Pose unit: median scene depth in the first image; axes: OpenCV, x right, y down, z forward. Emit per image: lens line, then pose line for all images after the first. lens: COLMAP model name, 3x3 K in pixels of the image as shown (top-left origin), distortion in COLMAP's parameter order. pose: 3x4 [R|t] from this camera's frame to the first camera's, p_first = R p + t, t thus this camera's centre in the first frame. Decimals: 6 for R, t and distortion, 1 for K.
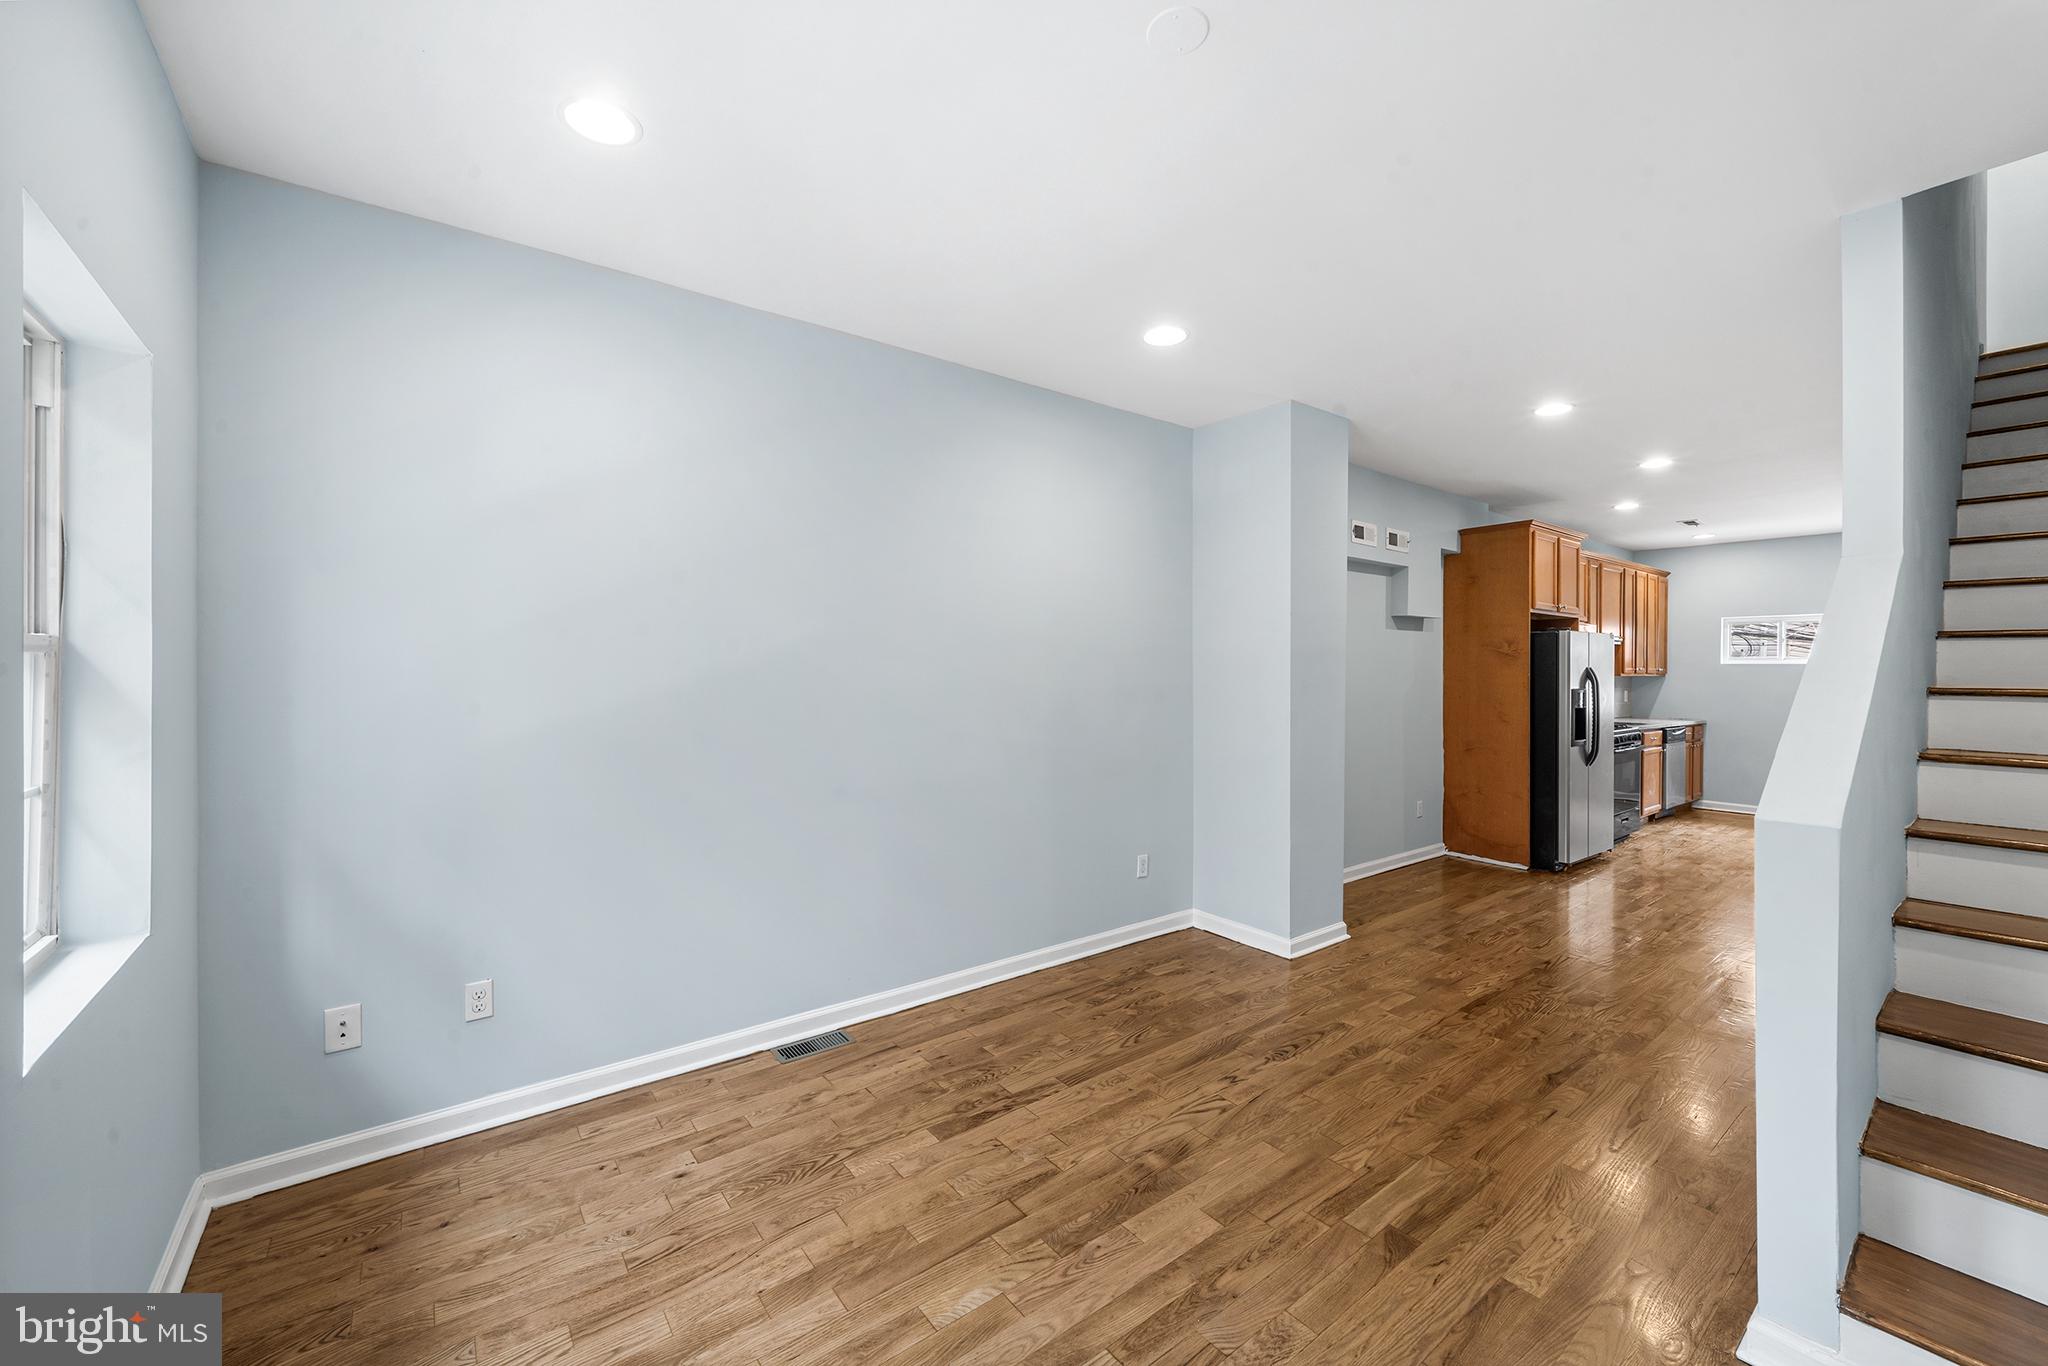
lens RADIAL K [[793.7, 0, 1031.3], [0, 793.7, 676.0], [0, 0, 1]] dist [-0.002456, 0.000022]
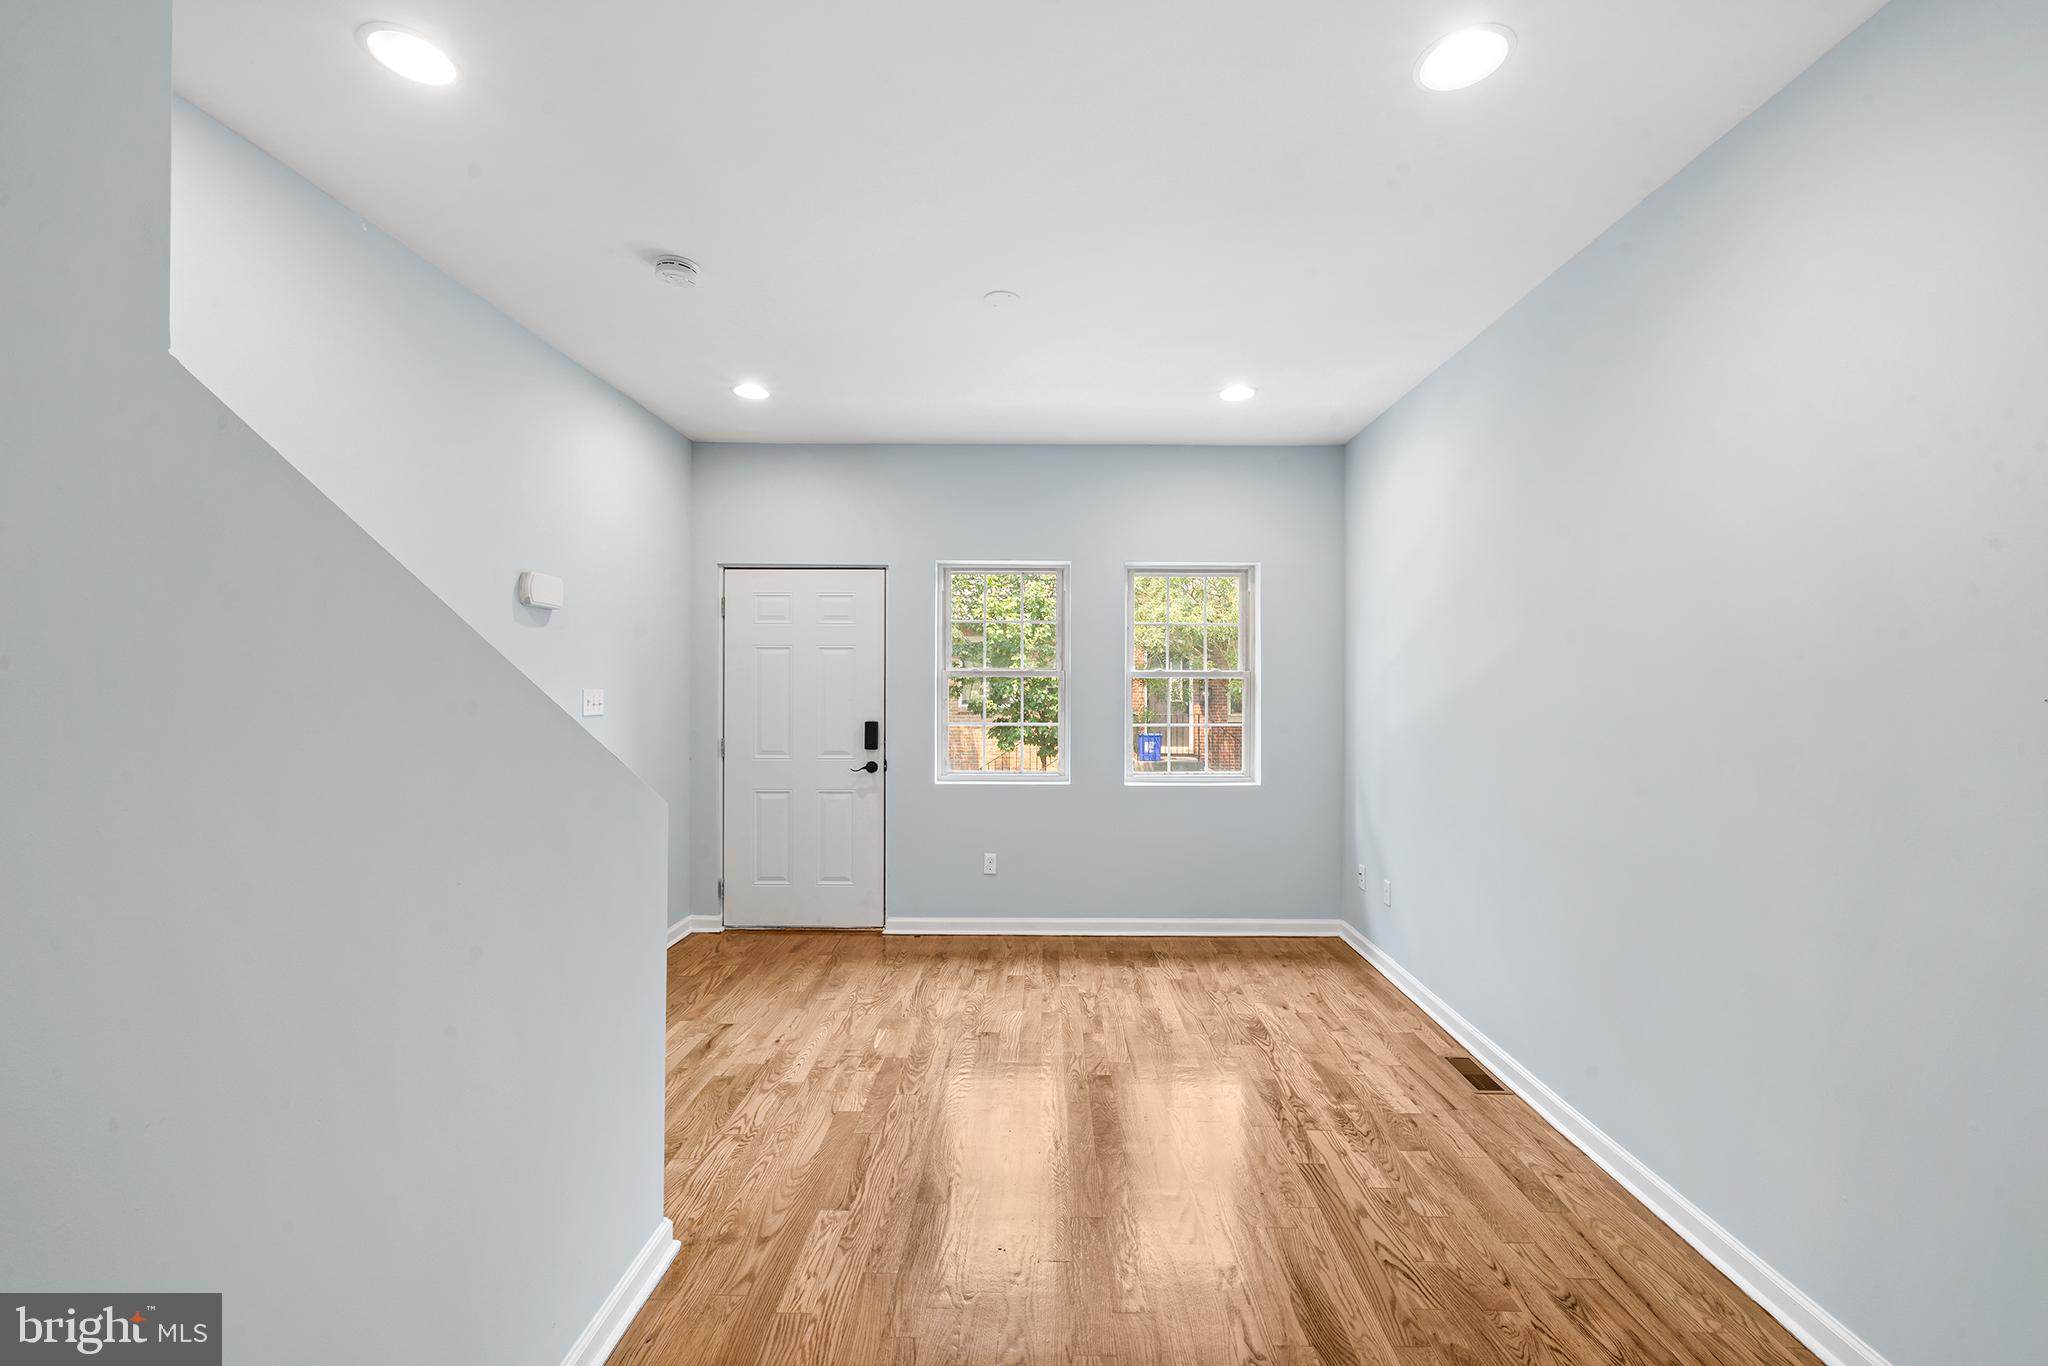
lens RADIAL K [[815.3, 0, 1024.0], [0, 815.3, 683.0], [0, 0, 1]] dist [-0.001683, -0.000038]
pose [[-0.631368, -0.004234, -0.775472, 0.885848], [-0.010384, 0.999942, 0.002994, -0.005145], [0.775414, 0.009943, -0.631375, 1.265534]]
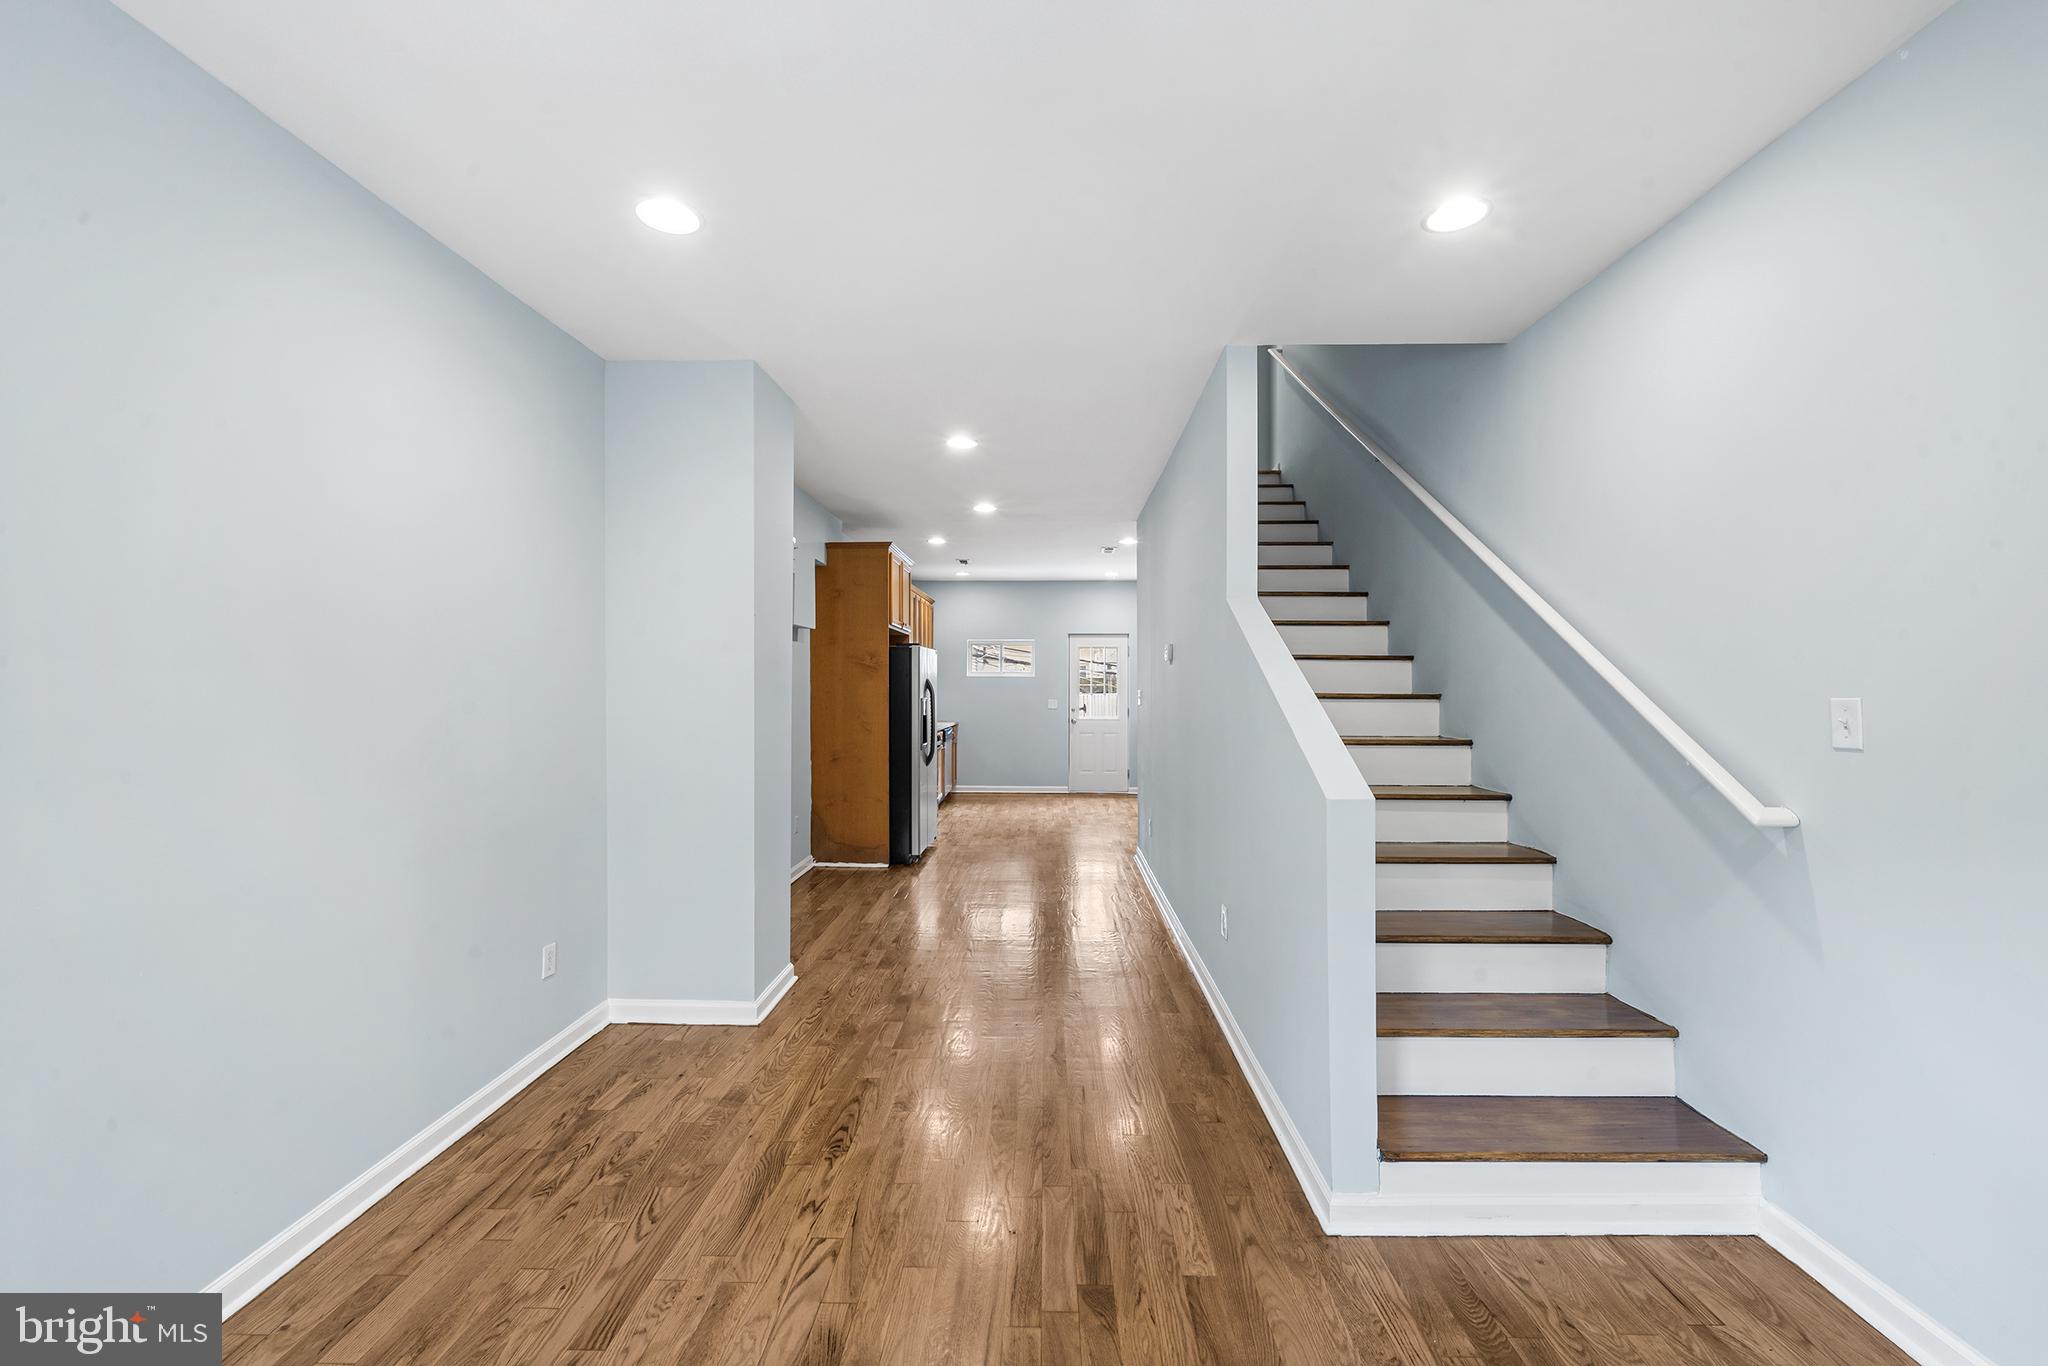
lens RADIAL K [[815.3, 0, 1024.0], [0, 815.3, 683.0], [0, 0, 1]] dist [-0.001683, -0.000038]
pose [[0.630446, -0.002739, 0.776228, -0.227919], [0.007299, 0.999970, -0.002400, -0.001758], [-0.776199, 0.007178, 0.630447, 0.322697]]
